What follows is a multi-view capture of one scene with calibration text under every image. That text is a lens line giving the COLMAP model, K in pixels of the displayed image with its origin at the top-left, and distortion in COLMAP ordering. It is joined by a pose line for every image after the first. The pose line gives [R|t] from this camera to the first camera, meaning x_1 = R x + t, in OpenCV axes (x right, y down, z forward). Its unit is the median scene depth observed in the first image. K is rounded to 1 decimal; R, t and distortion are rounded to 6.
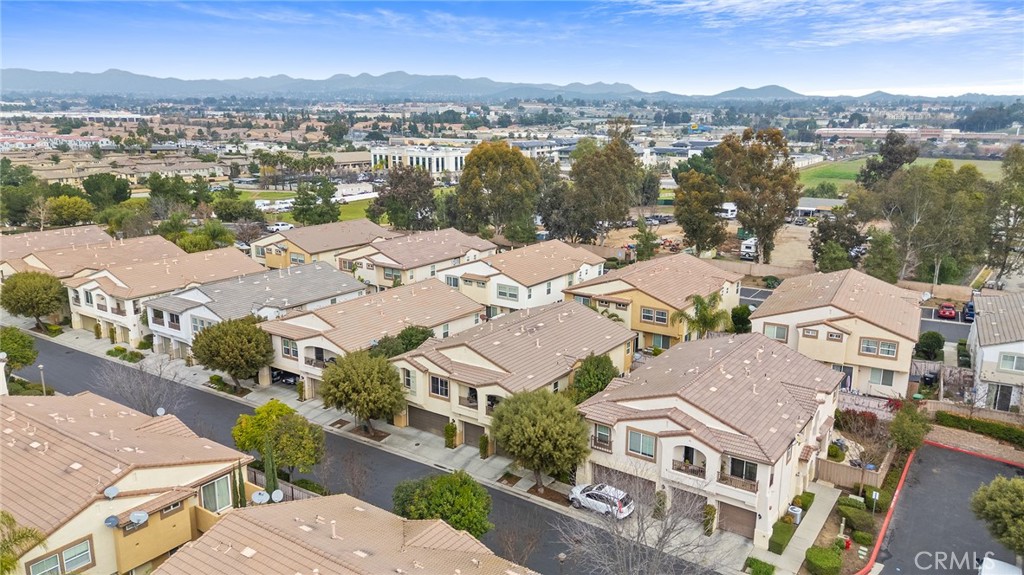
lens RADIAL K [[750.8, 0, 512.0], [0, 750.8, 287.5], [0, 0, 1]] dist [0.085962, -0.085351]
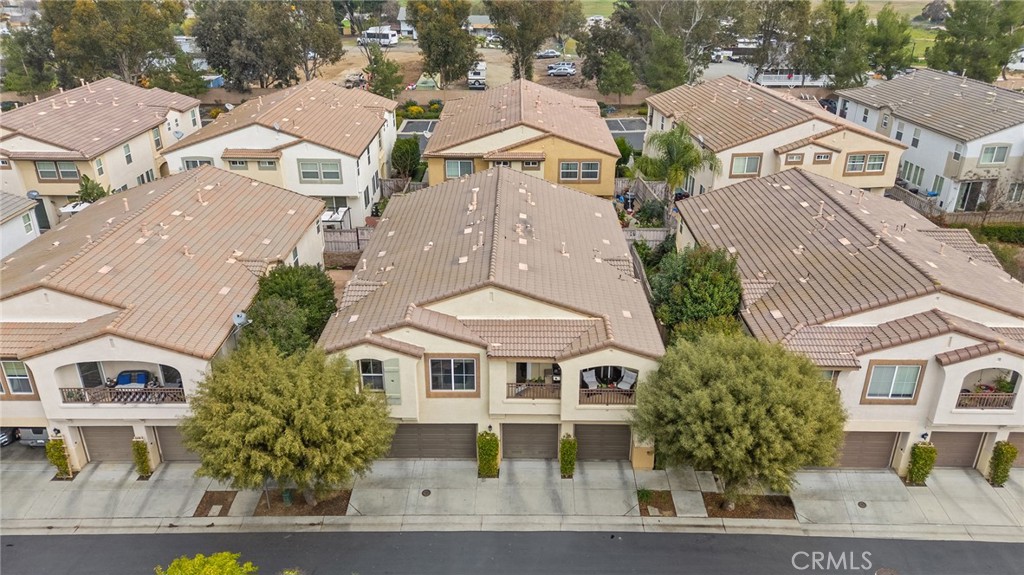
lens RADIAL K [[750.8, 0, 512.0], [0, 750.8, 287.5], [0, 0, 1]] dist [0.085962, -0.085351]
pose [[0.824487, -0.239595, 0.512654, -0.270427], [0.131868, 0.962349, 0.237686, -0.035341], [-0.550301, -0.128366, 0.825040, 0.495677]]
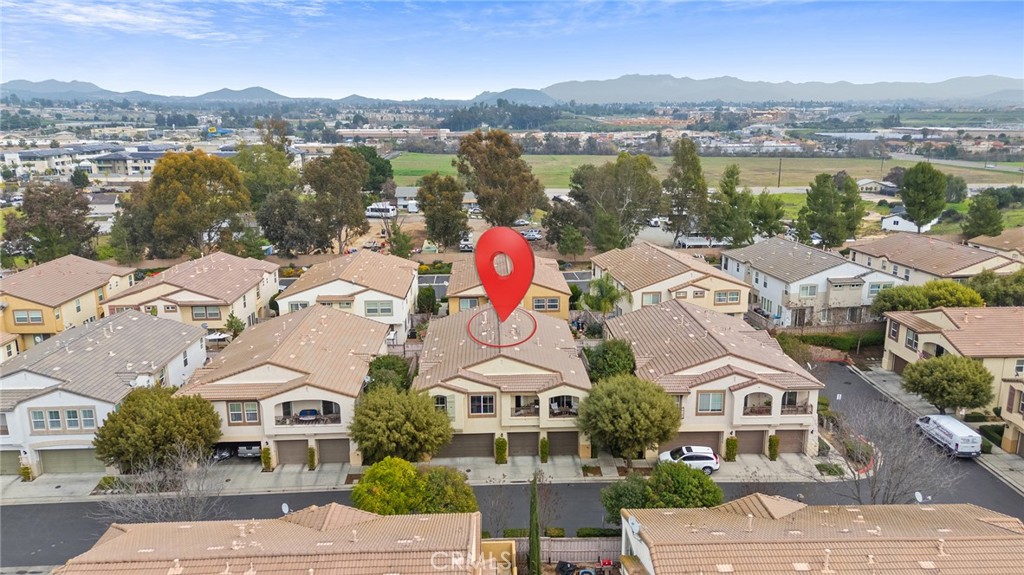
lens RADIAL K [[750.8, 0, 512.0], [0, 750.8, 287.5], [0, 0, 1]] dist [0.085962, -0.085351]
pose [[0.799430, -0.147284, 0.582426, -0.527252], [0.148553, 0.987838, 0.045903, -0.047479], [-0.582103, 0.049825, 0.811587, 0.166773]]
